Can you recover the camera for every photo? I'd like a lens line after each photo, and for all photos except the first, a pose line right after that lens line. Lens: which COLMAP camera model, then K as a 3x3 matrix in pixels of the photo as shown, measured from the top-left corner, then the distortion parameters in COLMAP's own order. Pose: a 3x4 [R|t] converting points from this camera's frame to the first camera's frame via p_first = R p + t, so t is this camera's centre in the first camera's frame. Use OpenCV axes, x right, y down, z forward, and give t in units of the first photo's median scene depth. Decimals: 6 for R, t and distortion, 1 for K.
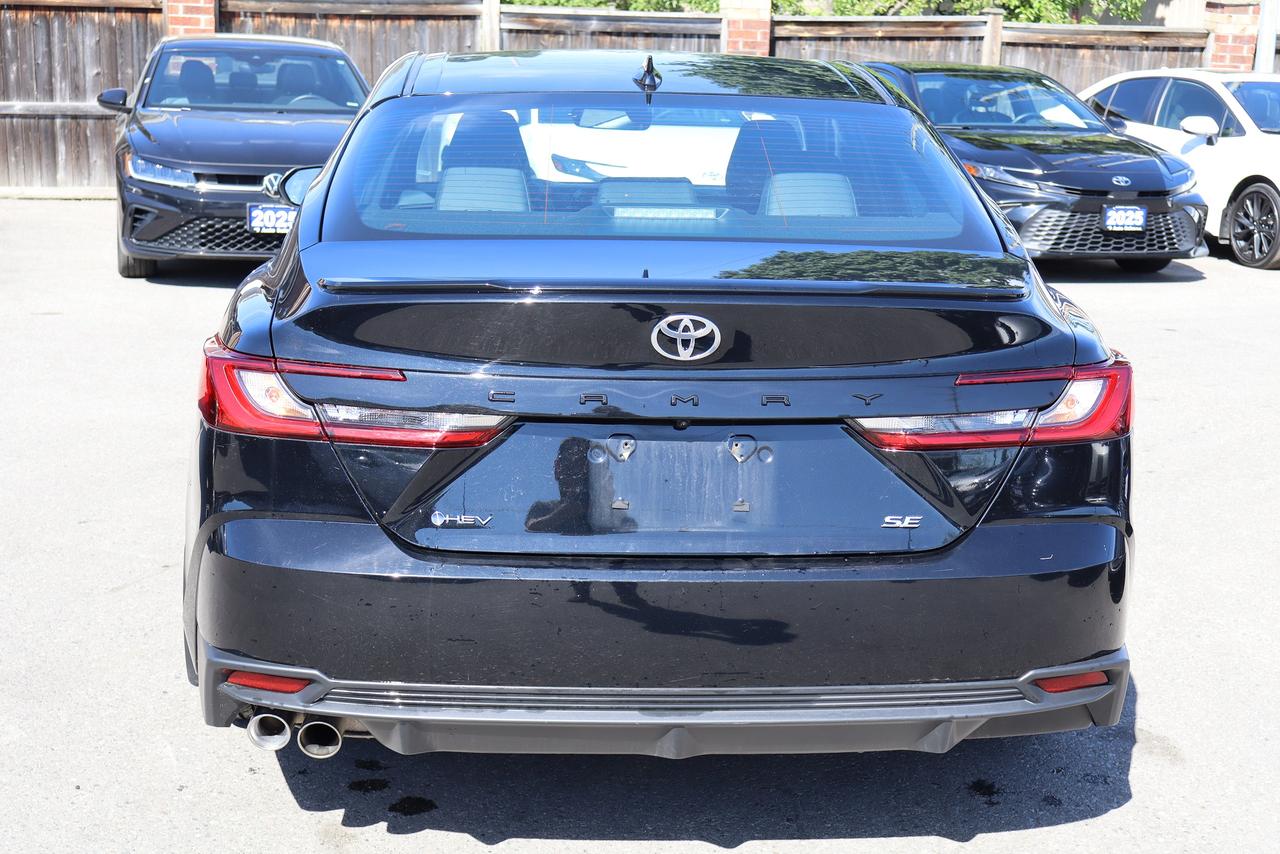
lens RADIAL K [[1892.5, 0, 636.0], [0, 1892.5, 428.0], [0, 0, 1]] dist [0.033009, 0.000000]
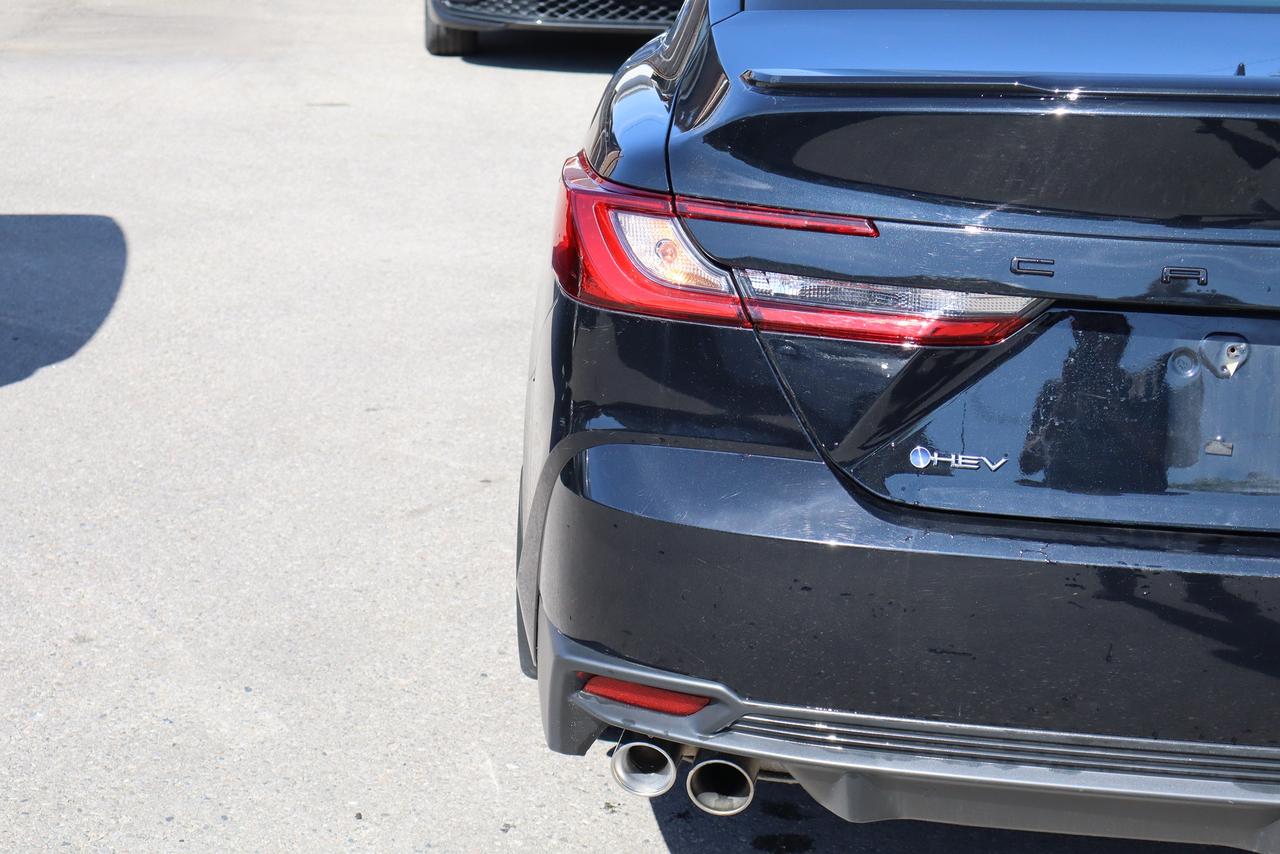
lens RADIAL K [[2304.2, 0, 644.5], [0, 2304.2, 428.7], [0, 0, 1]] dist [0.081471, 0.000000]
pose [[0.986172, 0.045619, -0.159322, -0.071677], [-0.033356, 0.996331, 0.078810, -0.018756], [0.162333, -0.072406, 0.984076, 0.225854]]
